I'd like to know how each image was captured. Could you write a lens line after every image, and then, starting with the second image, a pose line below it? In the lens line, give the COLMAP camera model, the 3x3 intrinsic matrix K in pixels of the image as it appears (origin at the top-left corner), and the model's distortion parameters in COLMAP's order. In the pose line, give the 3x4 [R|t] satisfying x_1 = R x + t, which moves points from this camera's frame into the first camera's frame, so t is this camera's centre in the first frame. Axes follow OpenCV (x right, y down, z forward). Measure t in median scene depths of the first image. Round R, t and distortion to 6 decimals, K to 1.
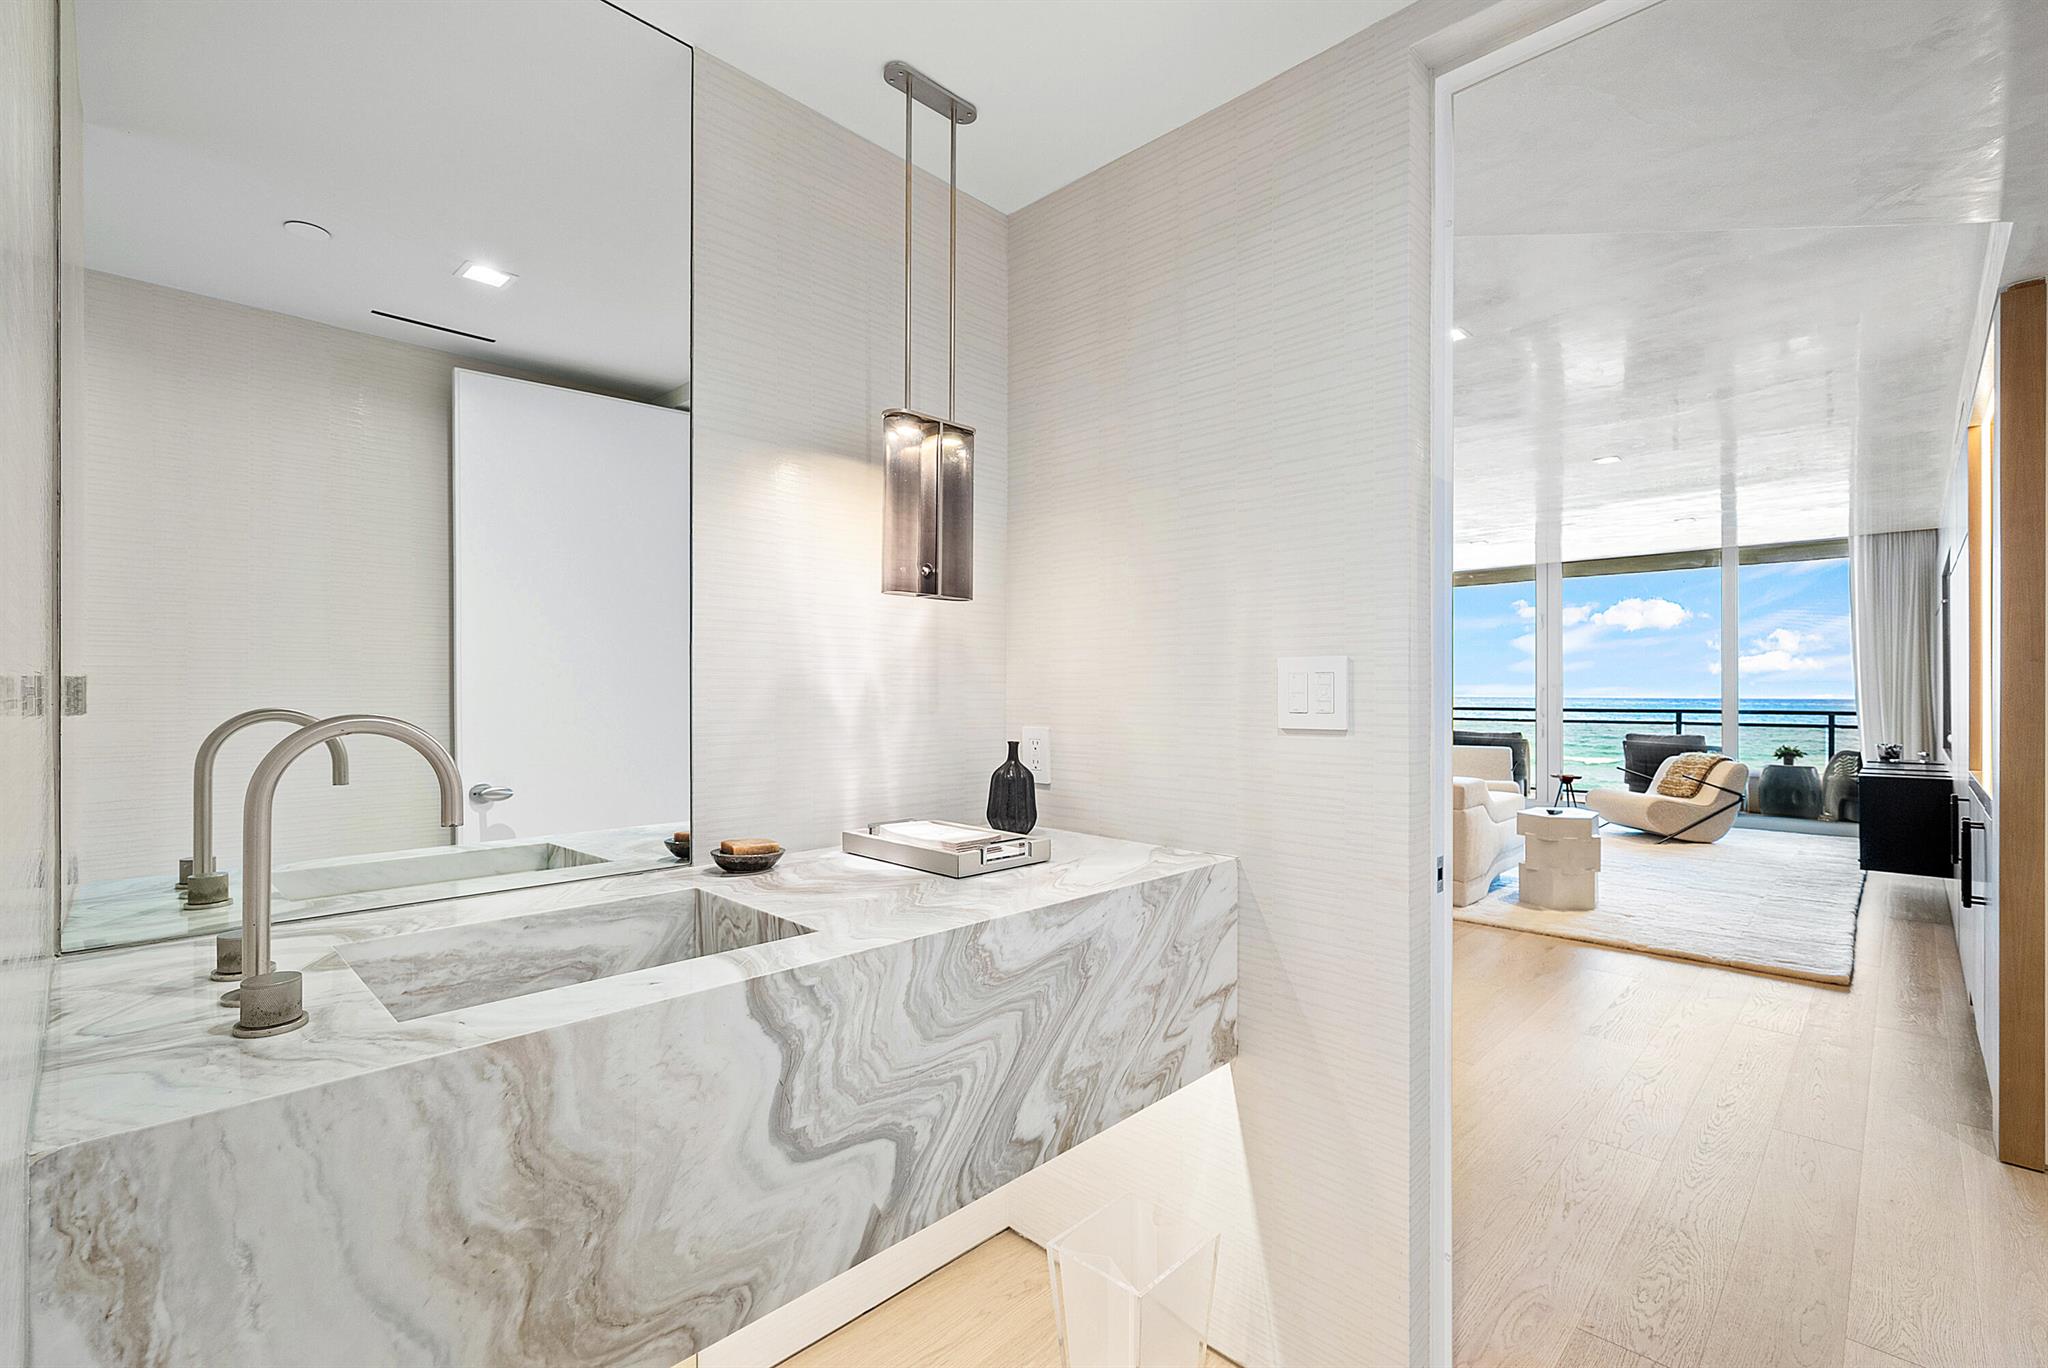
lens RADIAL K [[893.4, 0, 1018.2], [0, 893.4, 681.9], [0, 0, 1]] dist [0.003995, 0.000271]
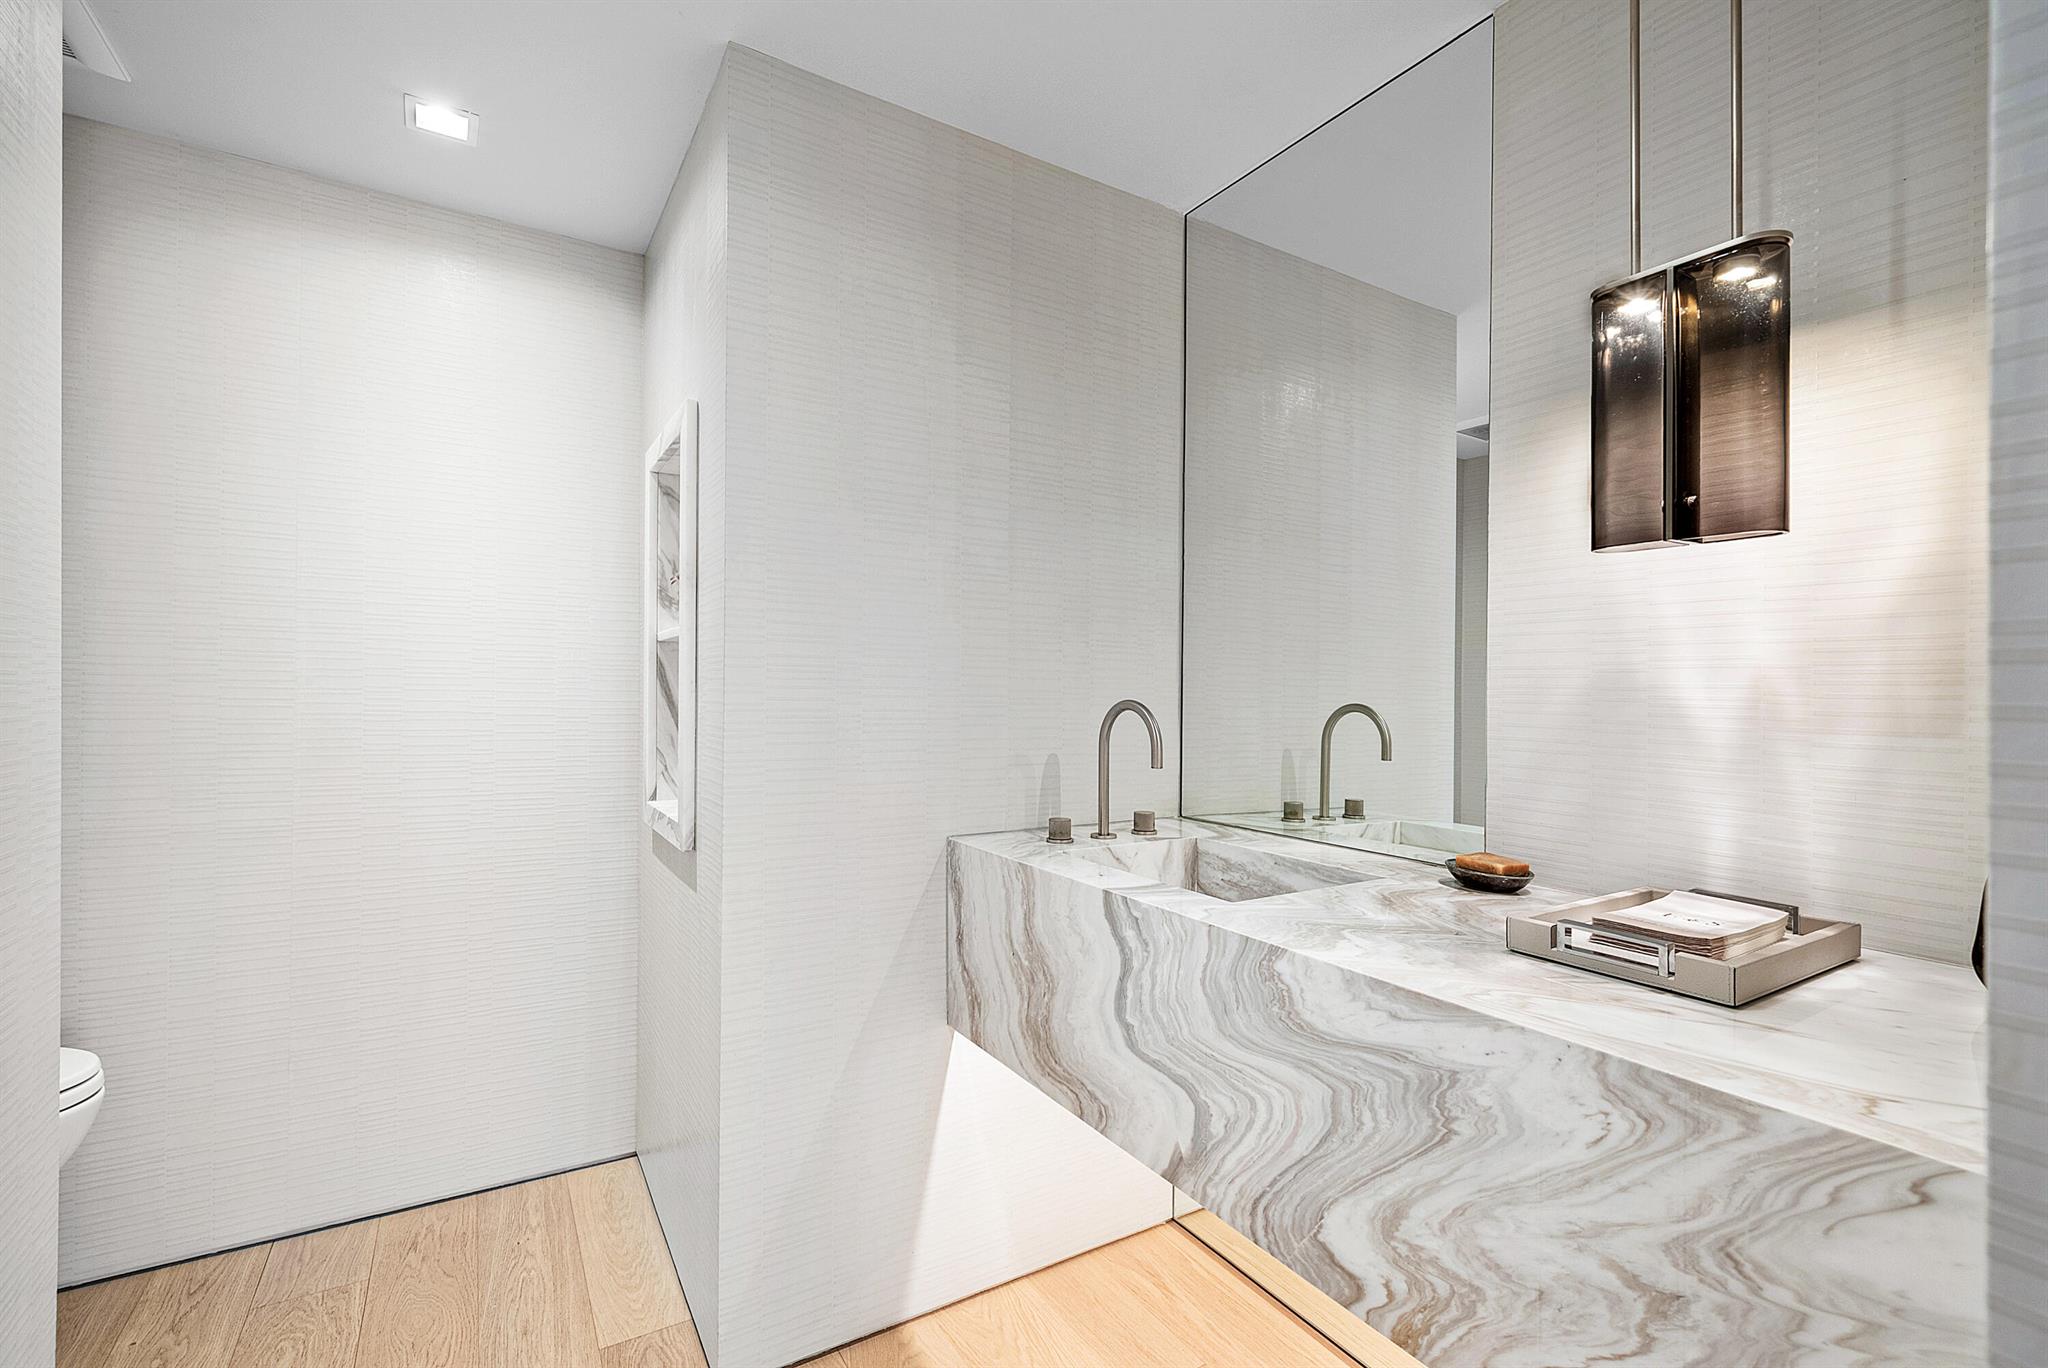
lens RADIAL K [[893.4, 0, 1023.9], [0, 893.4, 696.8], [0, 0, 1]] dist [0.003995, 0.000271]
pose [[-0.228780, -0.000542, -0.973478, 0.889228], [-0.006314, 0.999980, 0.000927, 0.023992], [0.973458, 0.006359, -0.228779, 0.973000]]
